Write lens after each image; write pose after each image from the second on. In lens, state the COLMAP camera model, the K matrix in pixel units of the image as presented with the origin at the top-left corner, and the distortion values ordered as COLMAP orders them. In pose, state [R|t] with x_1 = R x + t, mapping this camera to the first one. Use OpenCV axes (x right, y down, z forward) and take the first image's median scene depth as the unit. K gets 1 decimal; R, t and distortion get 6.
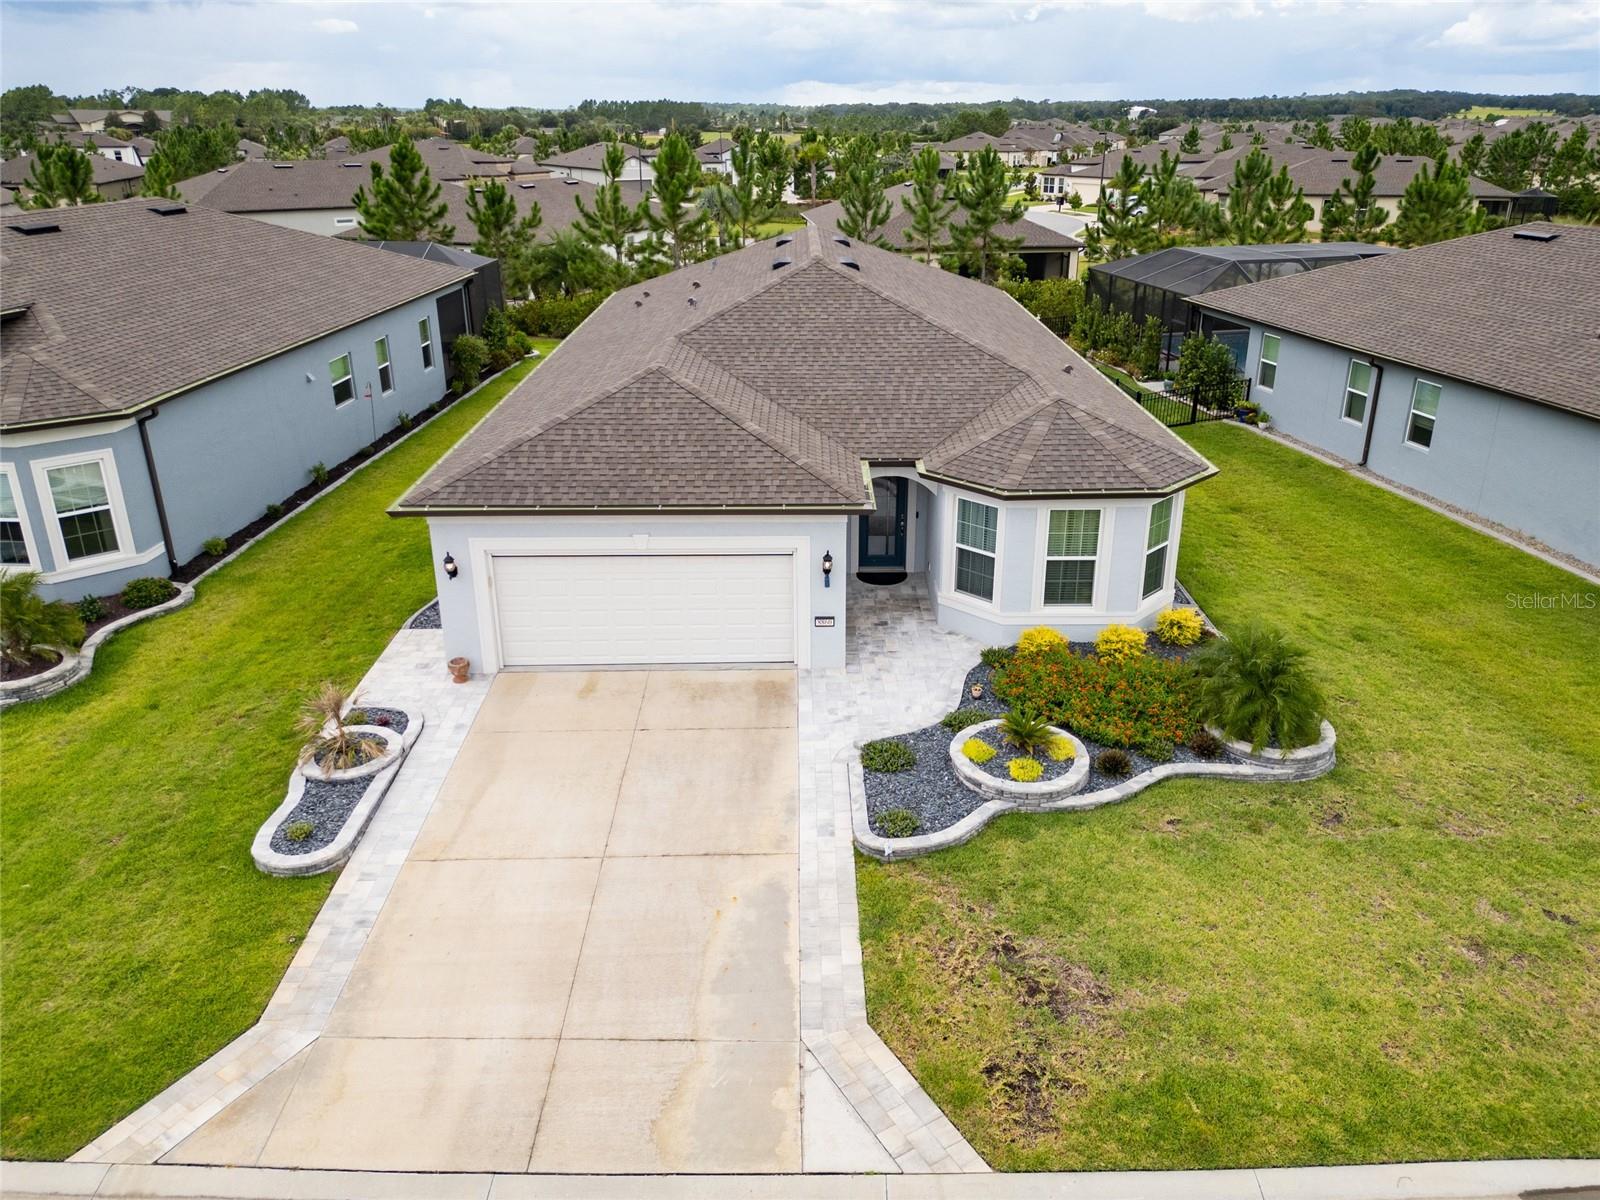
lens RADIAL K [[1161.0, 0, 829.7], [0, 1161.0, 591.0], [0, 0, 1]] dist [0.032204, -0.003087]
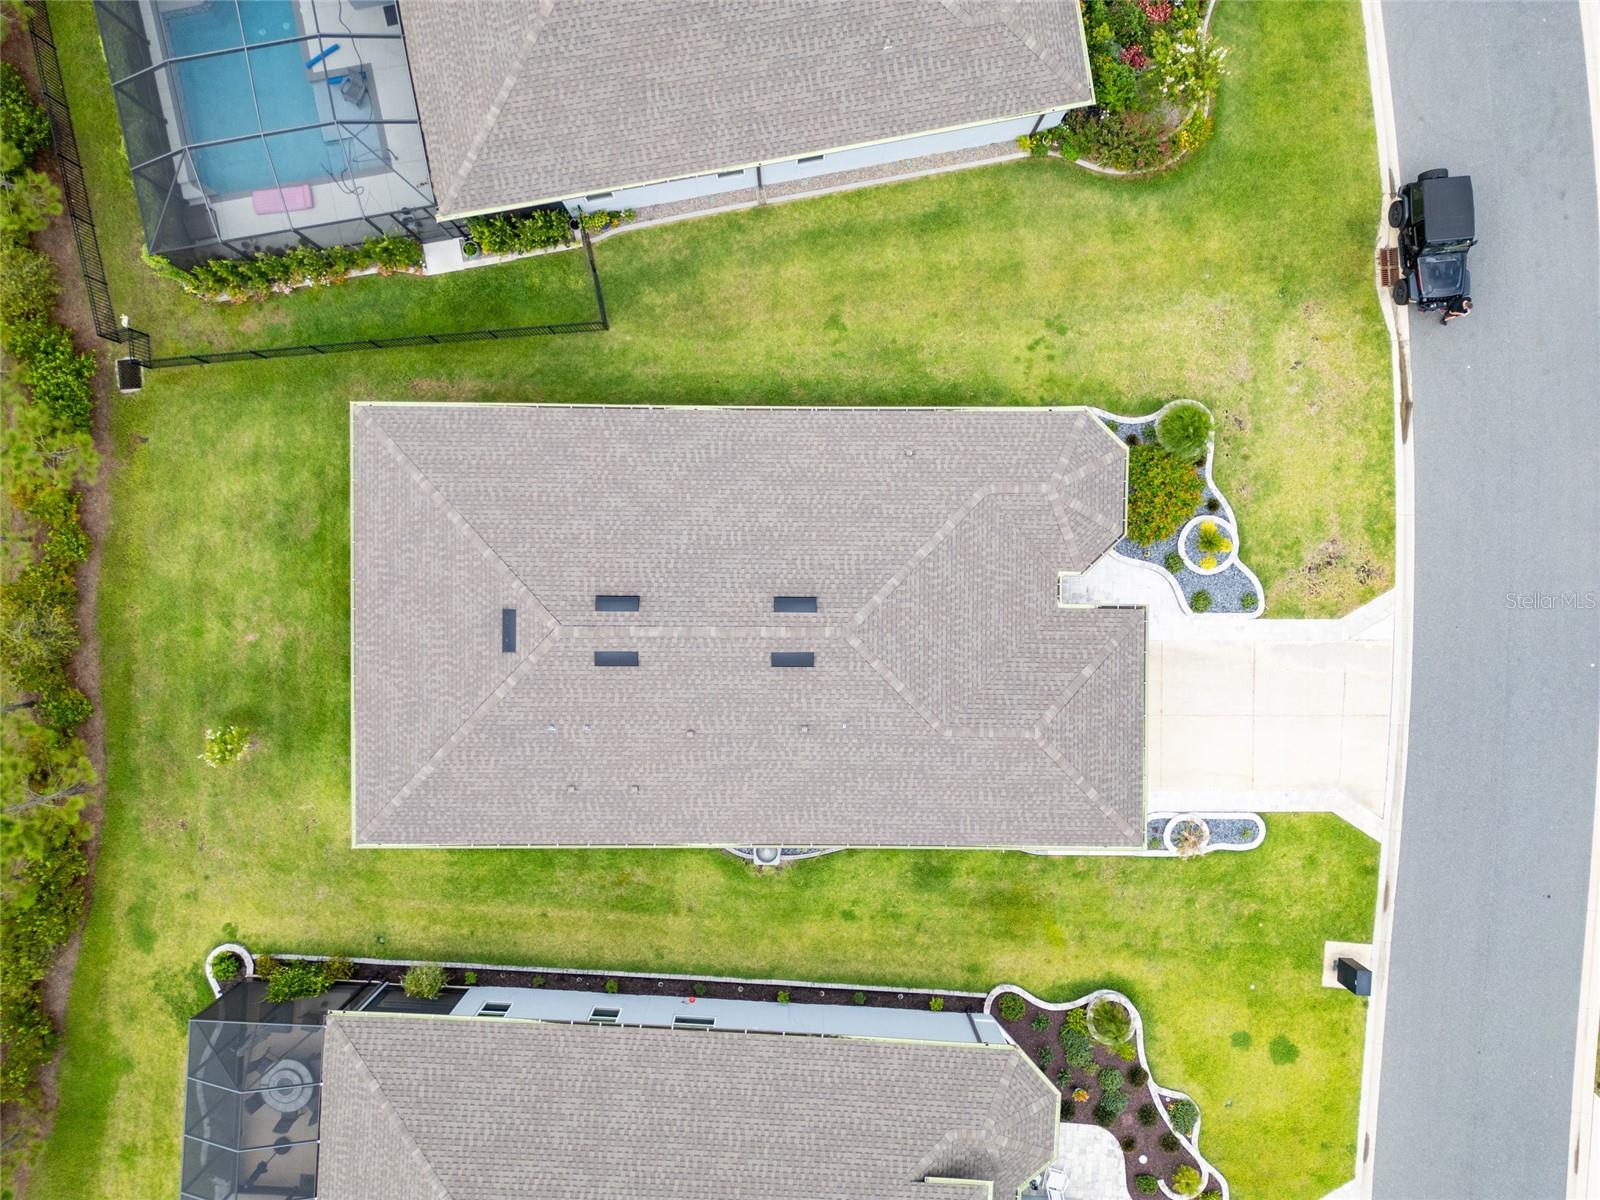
lens RADIAL K [[1117.3, 0, 796.9], [0, 1117.3, 607.8], [0, 0, 1]] dist [0.061635, -0.046960]
pose [[0.033154, -0.999070, -0.027573, 0.066375], [0.370064, -0.013356, 0.928910, -2.036443], [-0.928414, -0.041001, 0.369277, 0.842768]]
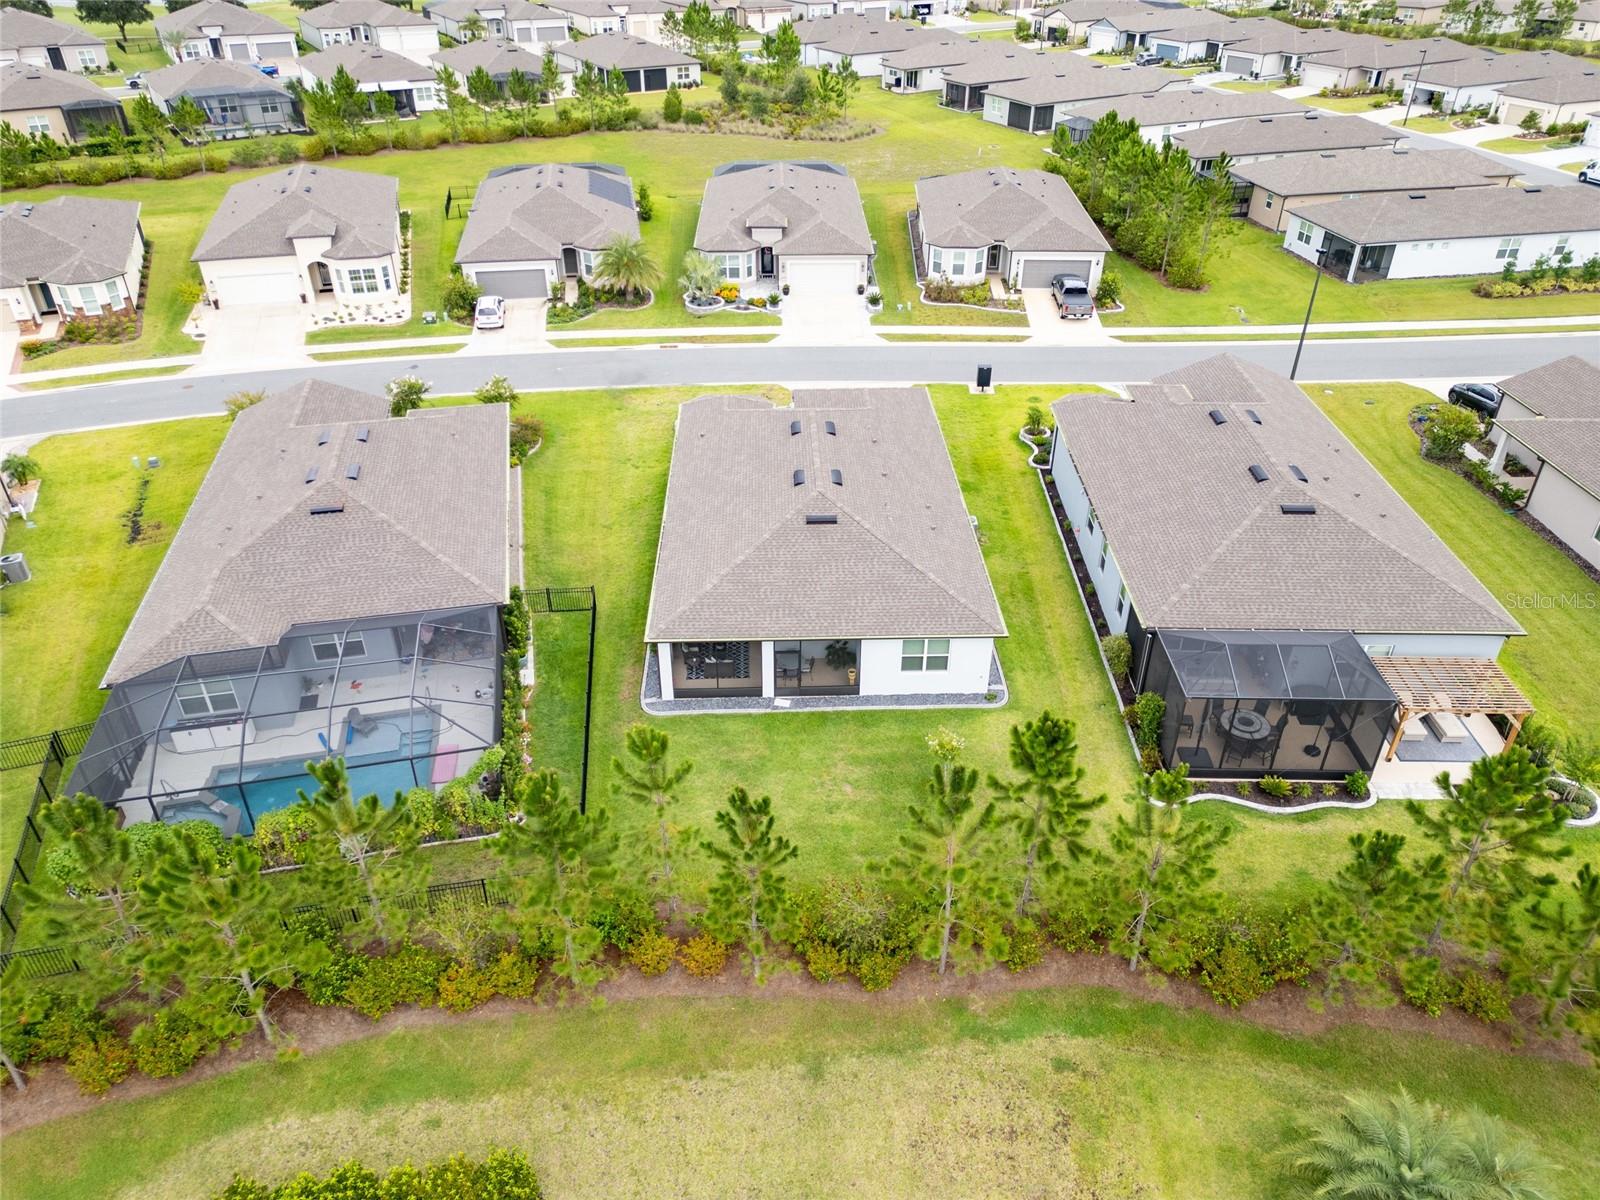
lens RADIAL K [[1117.3, 0, 796.9], [0, 1117.3, 607.8], [0, 0, 1]] dist [0.061635, -0.046960]
pose [[-1.000000, -0.000829, 0.000213, 0.019186], [-0.000308, 0.580683, 0.814130, -2.447373], [-0.000799, 0.814129, -0.580683, 3.496305]]
